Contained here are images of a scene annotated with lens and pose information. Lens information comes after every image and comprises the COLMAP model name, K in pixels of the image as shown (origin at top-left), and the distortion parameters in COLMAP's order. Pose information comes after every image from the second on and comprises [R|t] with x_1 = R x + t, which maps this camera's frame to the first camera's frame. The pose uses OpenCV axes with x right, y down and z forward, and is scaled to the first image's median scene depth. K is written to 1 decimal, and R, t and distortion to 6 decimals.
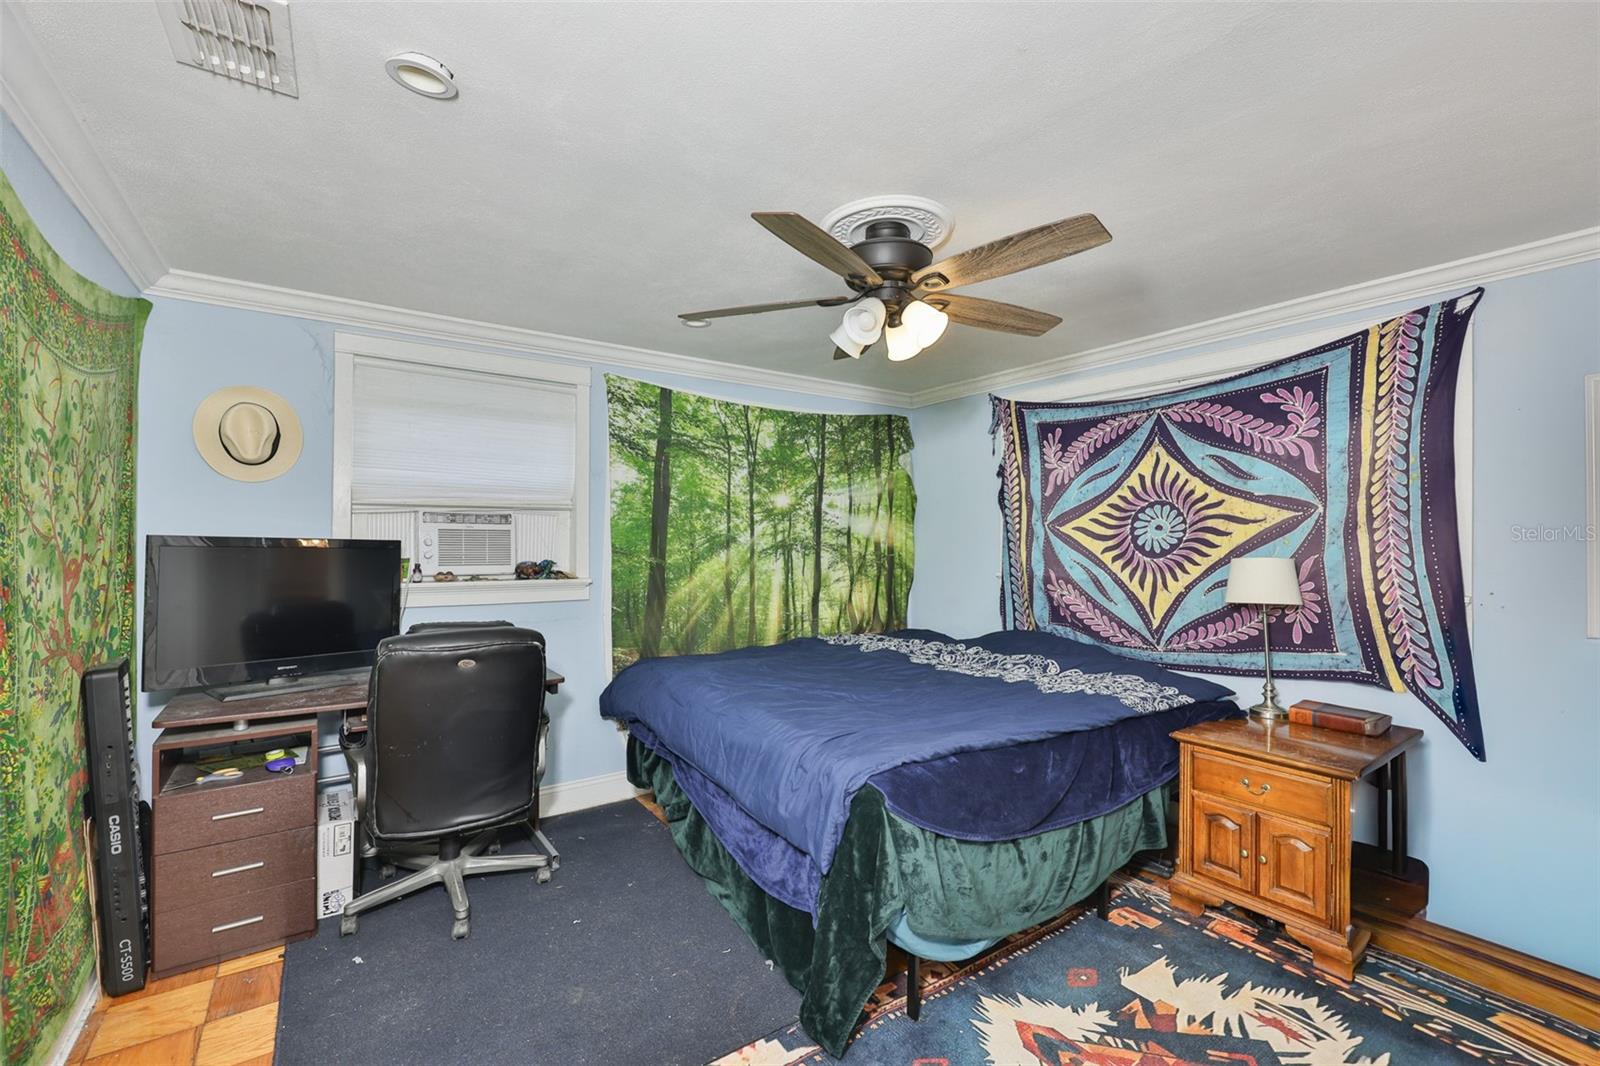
lens RADIAL K [[691.5, 0, 801.5], [0, 691.5, 538.3], [0, 0, 1]] dist [-0.002433, 0.000537]
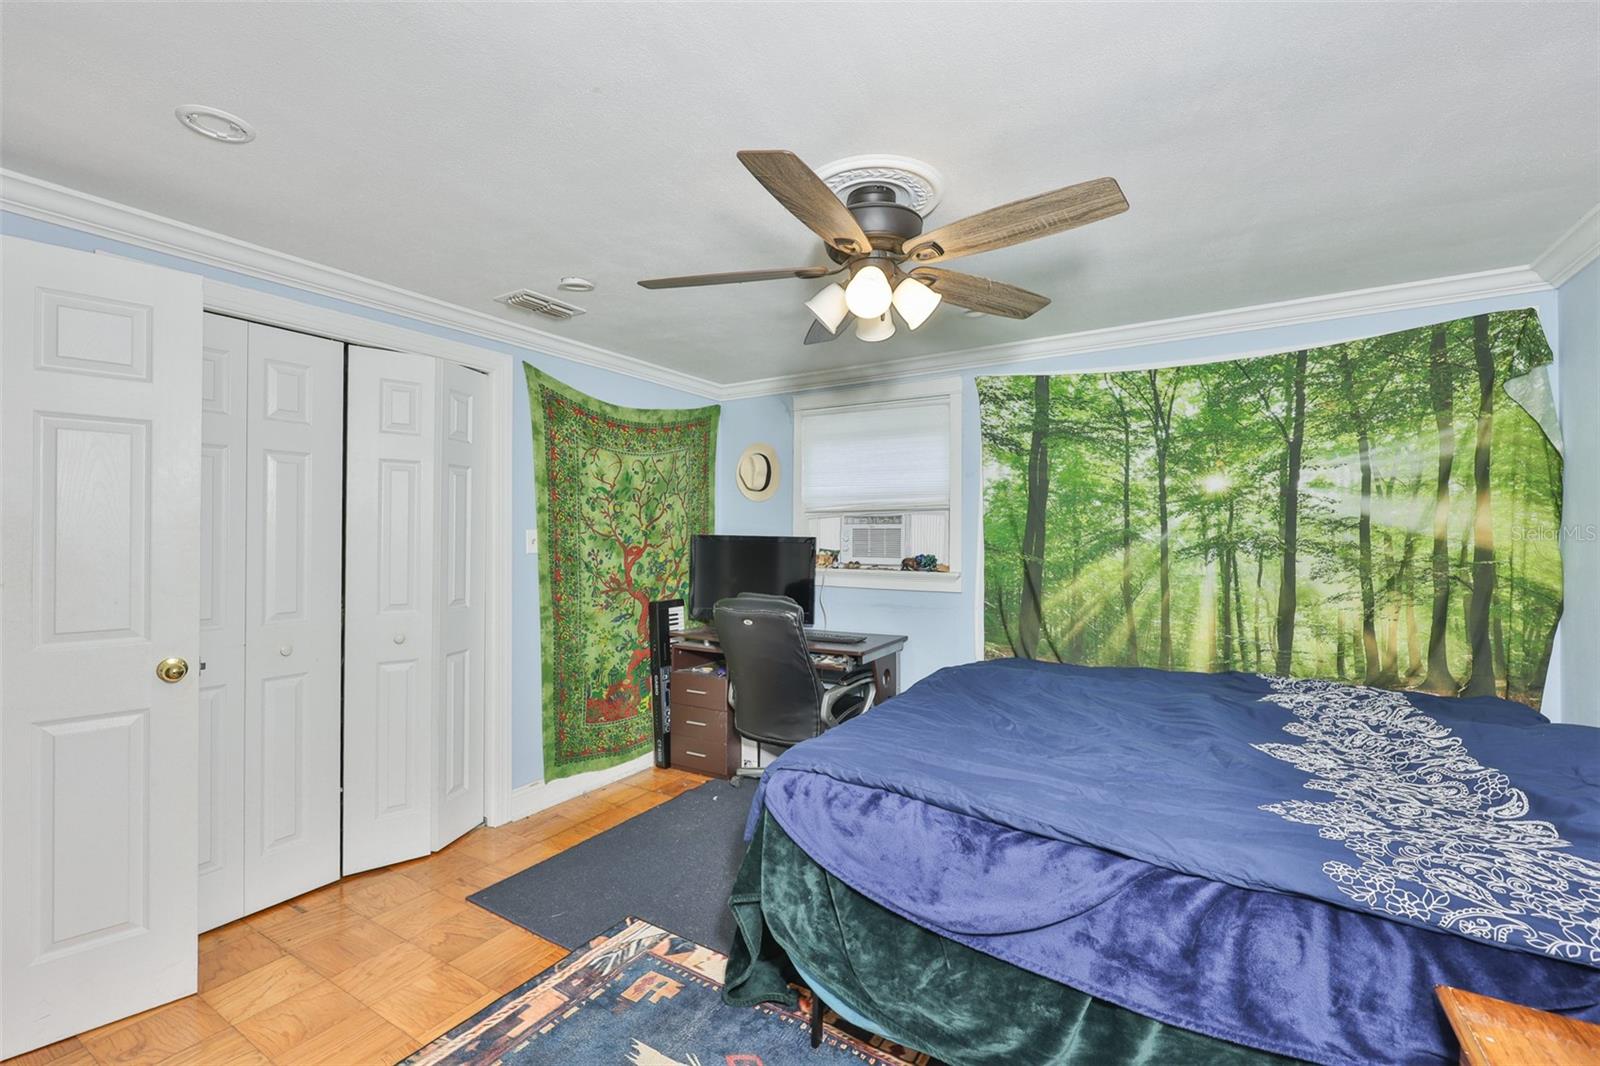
lens RADIAL K [[691.5, 0, 790.5], [0, 691.5, 532.8], [0, 0, 1]] dist [-0.002433, 0.000537]
pose [[0.377971, -0.006735, -0.925793, 0.503666], [0.002937, 0.999977, -0.006076, 0.001737], [0.925813, -0.000422, 0.377982, 0.303175]]
